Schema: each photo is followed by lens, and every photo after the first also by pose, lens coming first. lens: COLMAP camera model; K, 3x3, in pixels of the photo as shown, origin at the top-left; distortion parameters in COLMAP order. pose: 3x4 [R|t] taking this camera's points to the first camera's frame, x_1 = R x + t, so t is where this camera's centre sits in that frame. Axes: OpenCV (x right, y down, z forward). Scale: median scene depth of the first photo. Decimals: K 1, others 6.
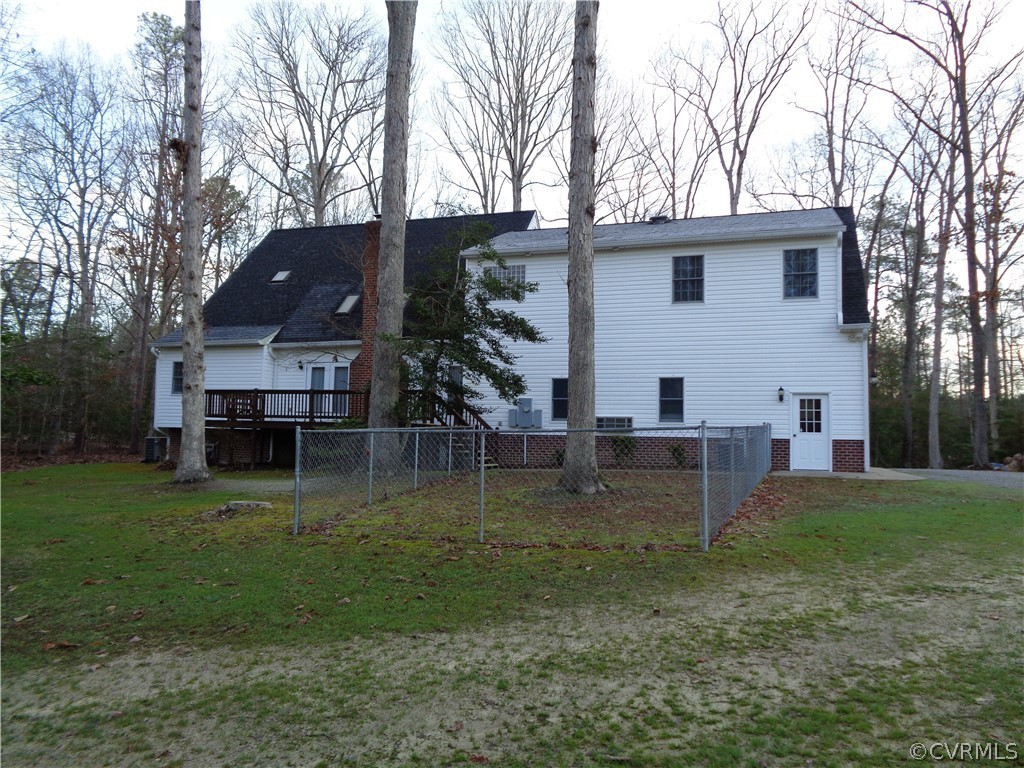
lens RADIAL K [[753.3, 0, 512.0], [0, 753.3, 384.0], [0, 0, 1]] dist [-0.000068, 0.001541]
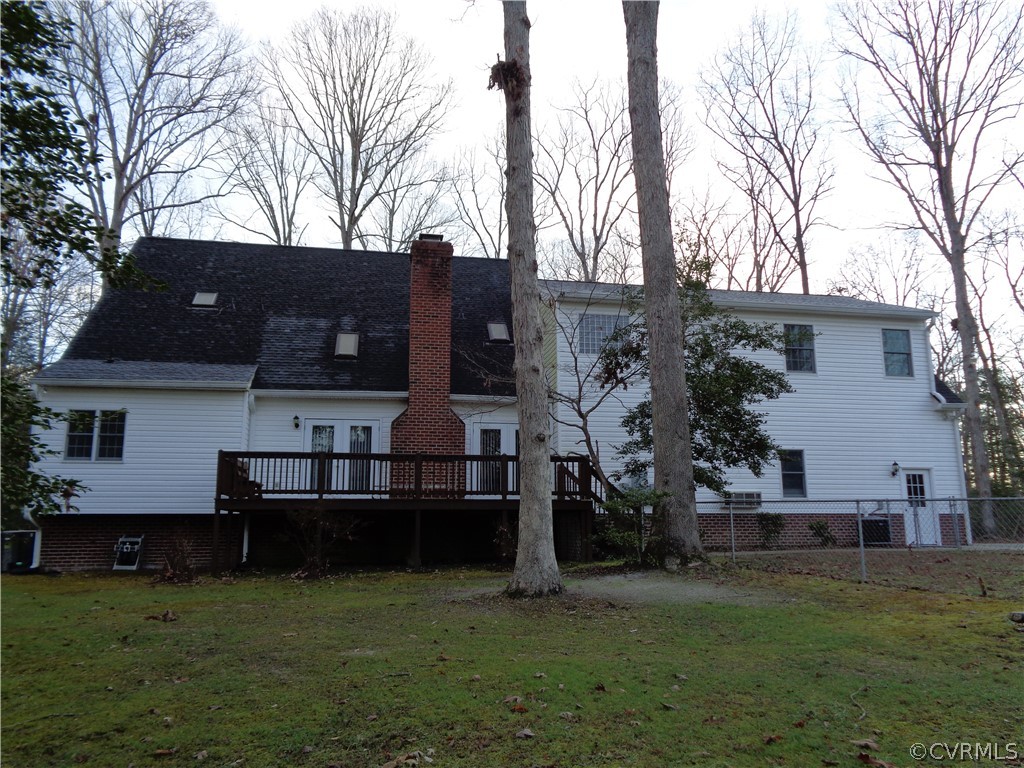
lens RADIAL K [[753.3, 0, 512.0], [0, 753.3, 384.0], [0, 0, 1]] dist [-0.000068, 0.001541]
pose [[0.888520, 0.065866, 0.454085, -0.543459], [-0.016998, 0.993689, -0.110877, 0.020146], [-0.458522, 0.090798, 0.884032, 0.319900]]
